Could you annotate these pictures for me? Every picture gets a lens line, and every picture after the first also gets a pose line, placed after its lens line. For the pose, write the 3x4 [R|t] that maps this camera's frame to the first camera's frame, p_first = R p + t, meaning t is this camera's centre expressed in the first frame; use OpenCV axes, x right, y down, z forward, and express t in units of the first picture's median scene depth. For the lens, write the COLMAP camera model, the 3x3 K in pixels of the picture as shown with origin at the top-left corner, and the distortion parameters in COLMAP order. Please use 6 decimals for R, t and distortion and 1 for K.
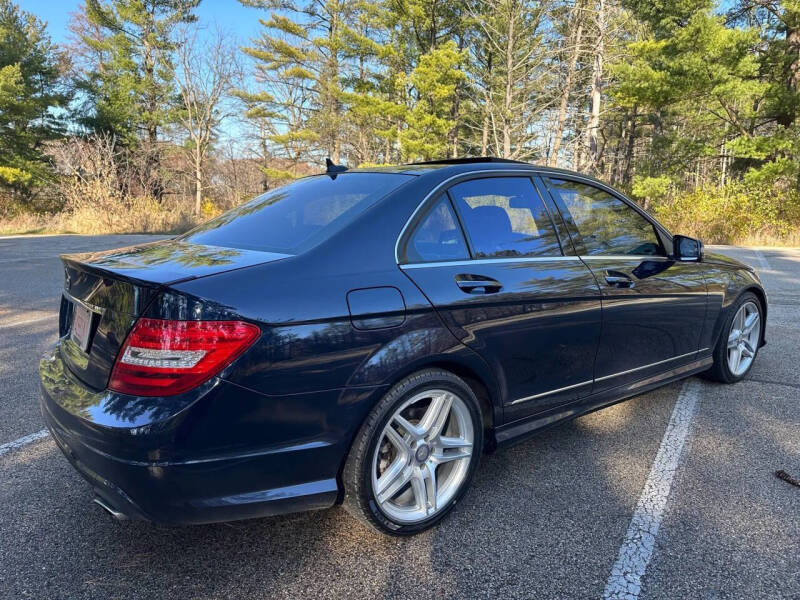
lens RADIAL K [[579.2, 0, 400.0], [0, 579.2, 300.0], [0, 0, 1]] dist [0.016843, -0.006397]
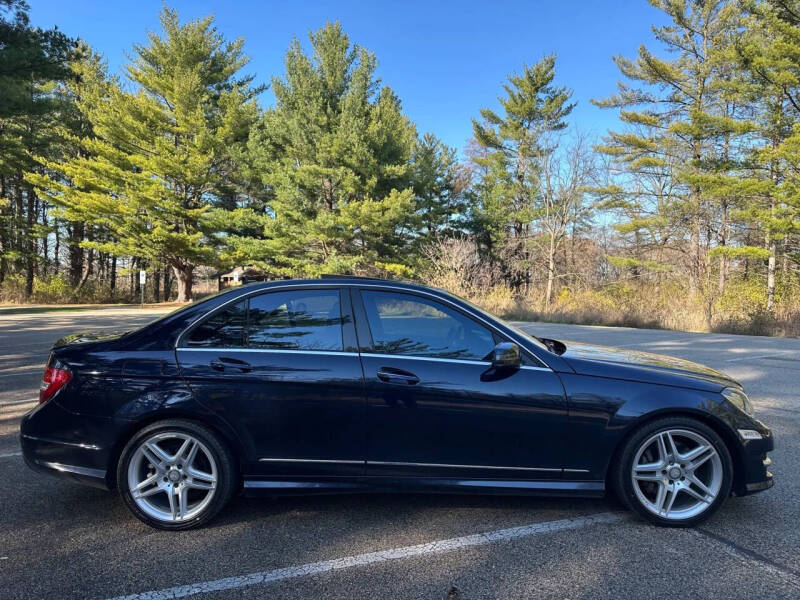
lens RADIAL K [[579.2, 0, 400.0], [0, 579.2, 300.0], [0, 0, 1]] dist [0.016843, -0.006397]
pose [[0.776380, 0.013766, -0.630115, 0.859724], [-0.104850, 0.988651, -0.107589, -0.052652], [0.621483, 0.149597, 0.769012, 0.078162]]
